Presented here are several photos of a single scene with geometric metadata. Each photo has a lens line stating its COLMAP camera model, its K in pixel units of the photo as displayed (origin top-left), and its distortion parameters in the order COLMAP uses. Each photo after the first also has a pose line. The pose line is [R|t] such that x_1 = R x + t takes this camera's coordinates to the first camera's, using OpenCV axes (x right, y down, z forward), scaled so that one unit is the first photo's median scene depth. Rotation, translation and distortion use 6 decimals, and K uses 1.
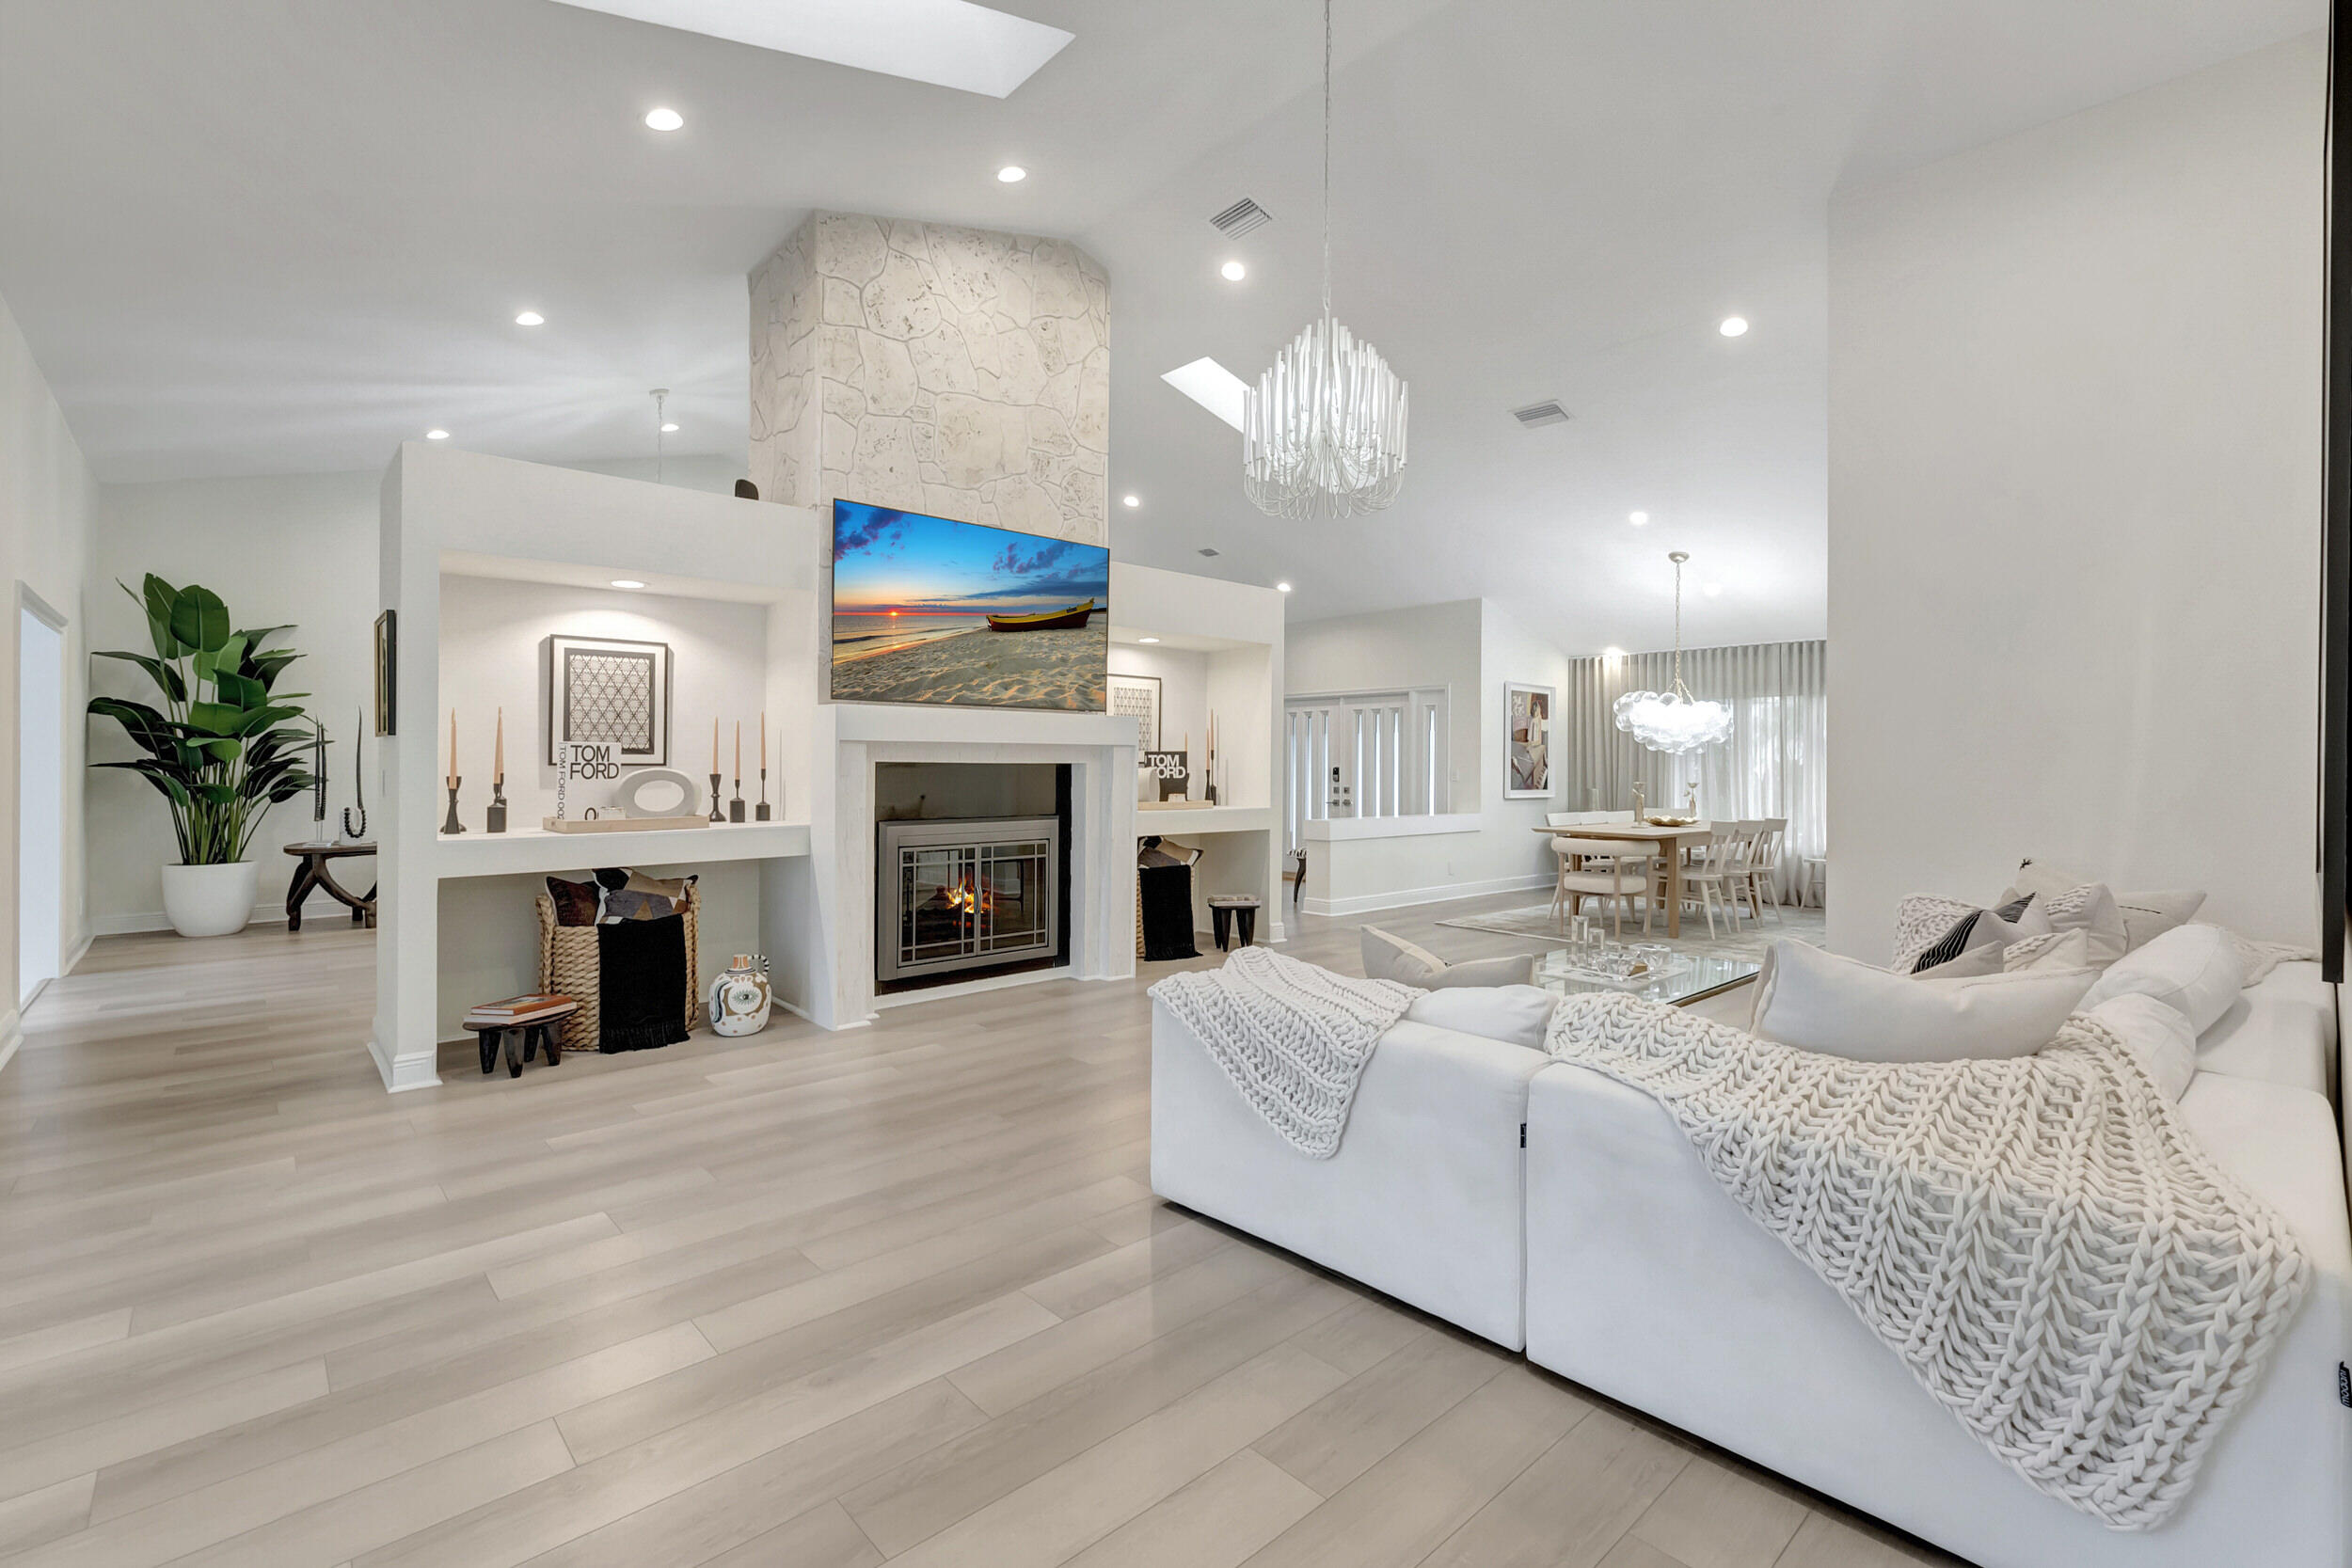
lens RADIAL K [[1059.8, 0, 1175.5], [0, 1059.8, 764.8], [0, 0, 1]] dist [-0.004124, -0.001126]
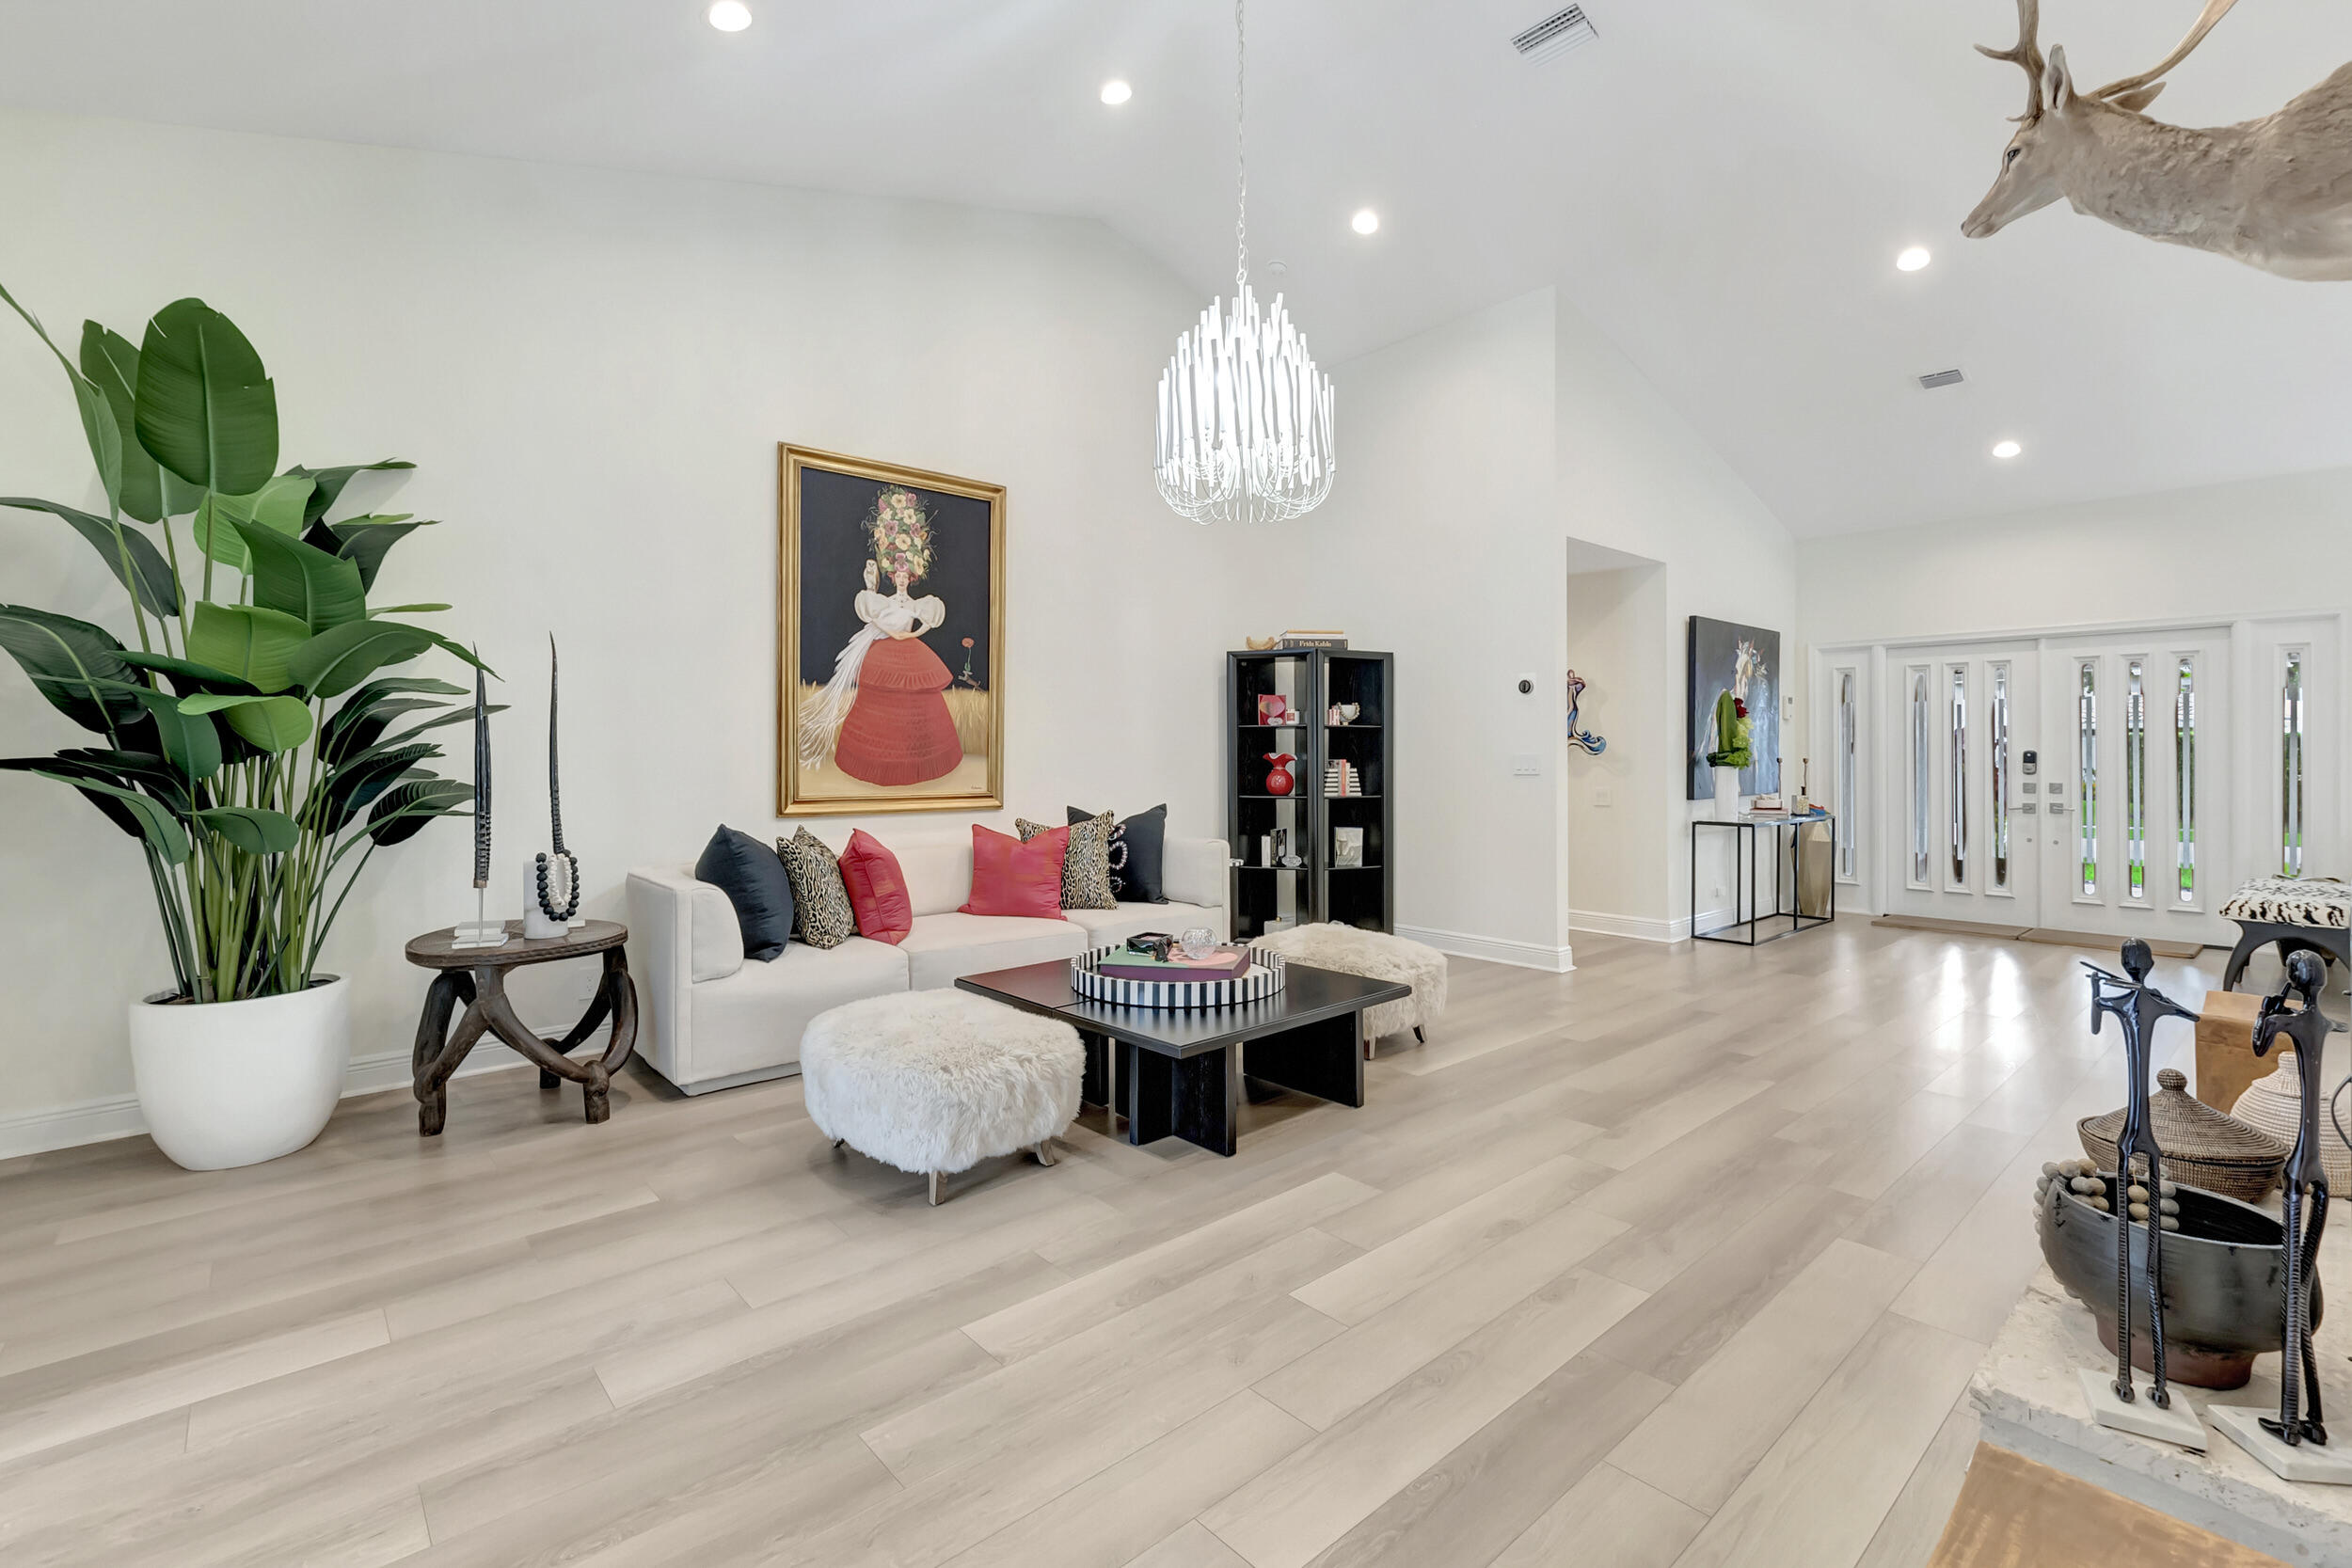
lens RADIAL K [[1059.8, 0, 1170.5], [0, 1059.8, 764.0], [0, 0, 1]] dist [-0.004124, -0.001126]
pose [[0.999870, -0.008515, -0.013685, -0.520217], [0.008631, 0.999927, 0.008416, 0.000693], [0.013612, -0.008533, 0.999871, 0.565780]]
